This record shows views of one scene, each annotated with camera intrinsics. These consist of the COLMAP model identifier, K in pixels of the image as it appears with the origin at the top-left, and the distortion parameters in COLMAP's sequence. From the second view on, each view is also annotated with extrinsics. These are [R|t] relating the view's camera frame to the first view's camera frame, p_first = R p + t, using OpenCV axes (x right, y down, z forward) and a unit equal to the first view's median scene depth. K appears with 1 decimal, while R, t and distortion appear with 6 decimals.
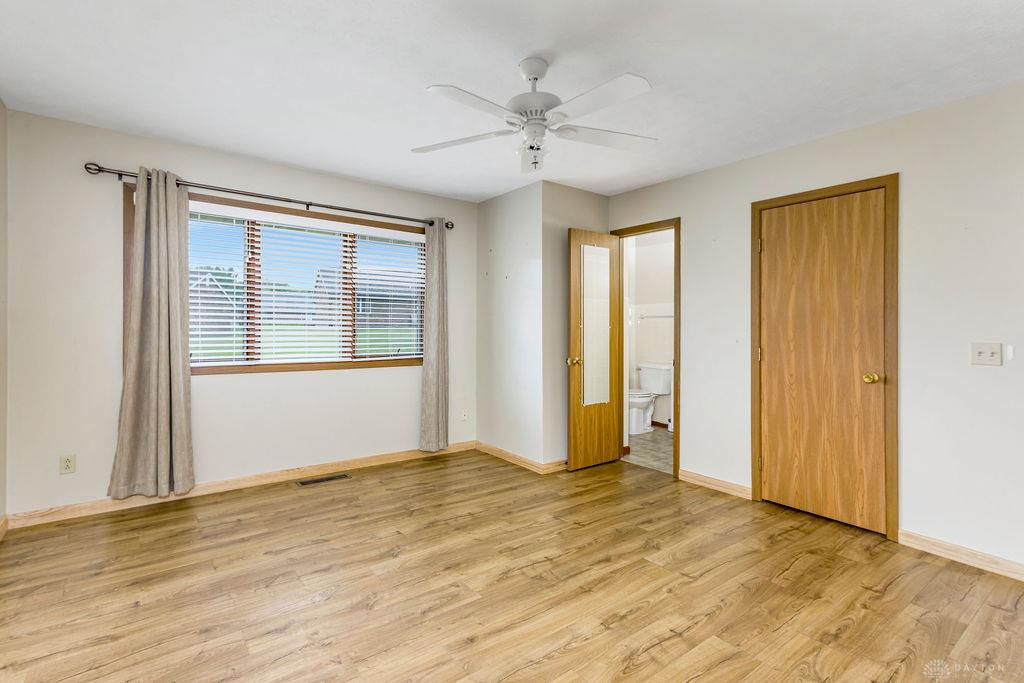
lens RADIAL K [[484.9, 0, 511.9], [0, 484.9, 332.9], [0, 0, 1]] dist [0.023190, -0.000065]
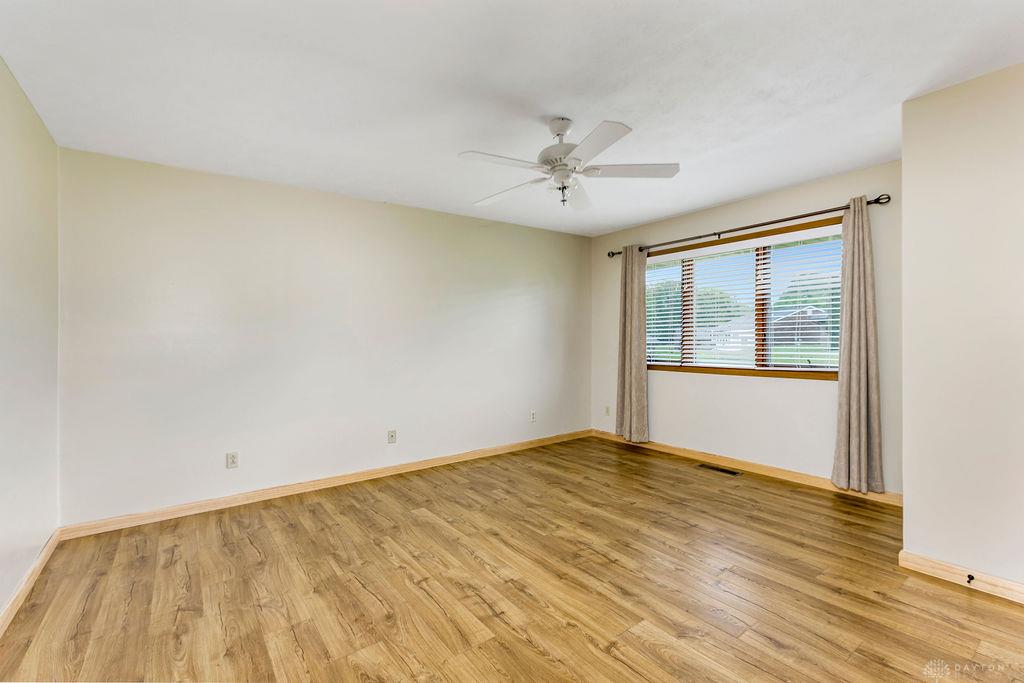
lens RADIAL K [[447.6, 0, 514.4], [0, 447.6, 329.7], [0, 0, 1]] dist [-0.002816, 0.000428]
pose [[-0.007165, -0.027811, -0.999588, 0.863141], [0.001975, 0.999611, -0.027826, -0.001294], [0.999972, -0.002173, -0.007107, 0.661073]]
